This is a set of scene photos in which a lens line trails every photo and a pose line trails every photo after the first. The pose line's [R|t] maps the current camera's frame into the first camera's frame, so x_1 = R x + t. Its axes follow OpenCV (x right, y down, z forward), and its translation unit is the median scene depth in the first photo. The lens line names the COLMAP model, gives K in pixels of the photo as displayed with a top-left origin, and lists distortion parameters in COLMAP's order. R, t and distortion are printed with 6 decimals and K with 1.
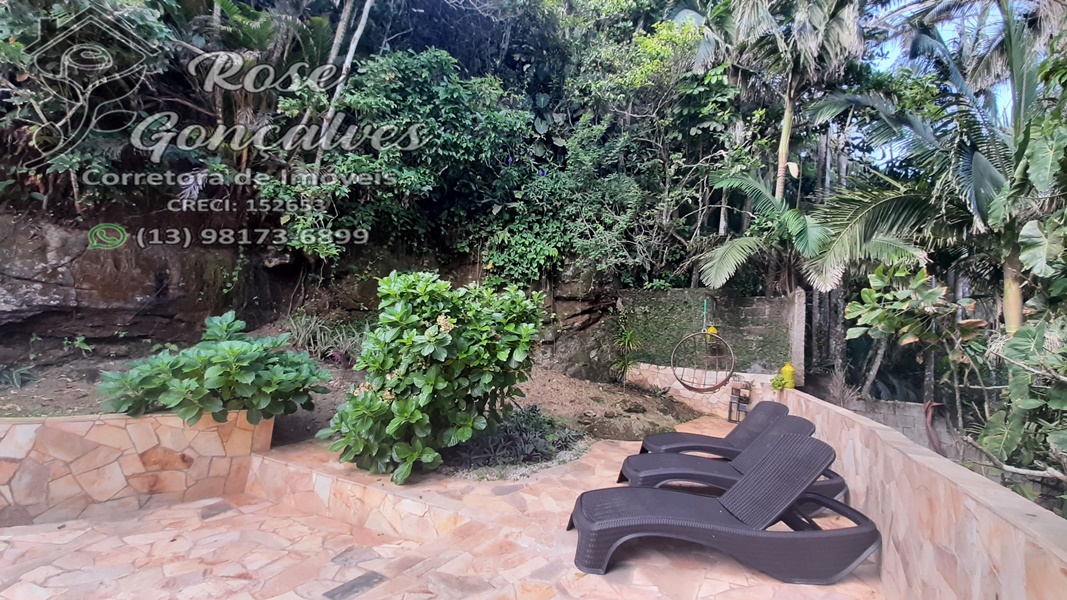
lens RADIAL K [[417.5, 0, 542.7], [0, 417.5, 306.1], [0, 0, 1]] dist [0.000077, -0.007741]
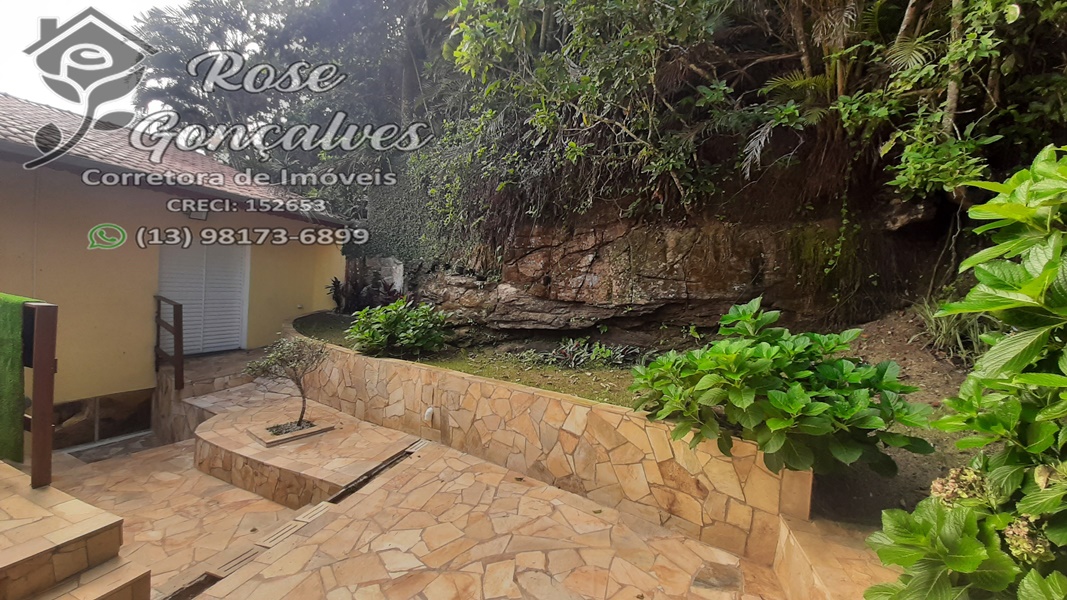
lens RADIAL K [[417.5, 0, 550.3], [0, 417.5, 307.5], [0, 0, 1]] dist [0.000077, -0.007741]
pose [[0.153583, -0.017559, -0.987980, -0.061515], [0.052958, 0.998551, -0.009515, 0.011518], [0.986716, -0.050860, 0.154290, 0.322146]]
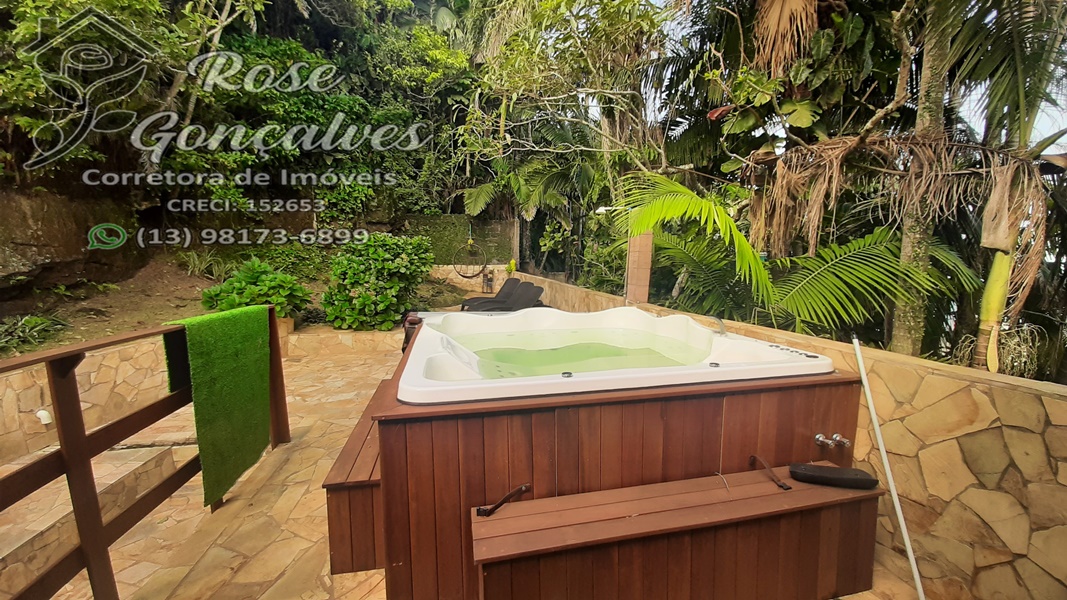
lens RADIAL K [[417.5, 0, 536.1], [0, 417.5, 302.8], [0, 0, 1]] dist [0.000077, -0.007741]
pose [[0.787399, -0.141230, 0.600047, -0.522129], [-0.008904, 0.970695, 0.240151, -0.130776], [-0.616379, -0.194437, 0.763067, -0.590127]]
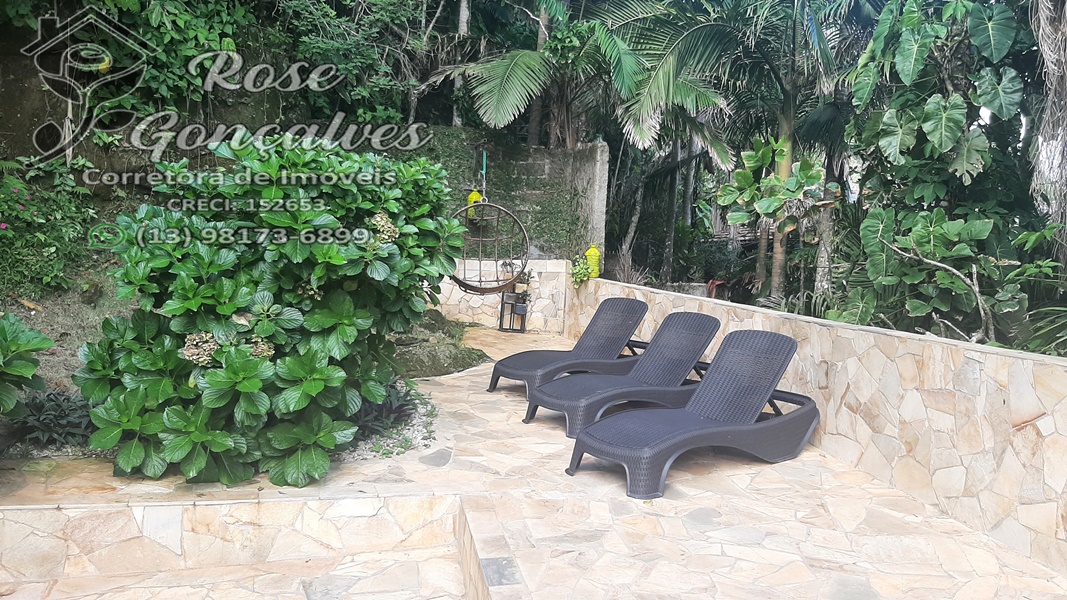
lens RADIAL K [[822.7, 0, 526.3], [0, 822.7, 304.2], [0, 0, 1]] dist [0.019451, -0.055474]
pose [[0.776696, -0.096623, 0.622421, -0.419192], [-0.041328, 0.978217, 0.203428, -0.051036], [-0.628519, -0.183725, 0.755784, -0.046525]]
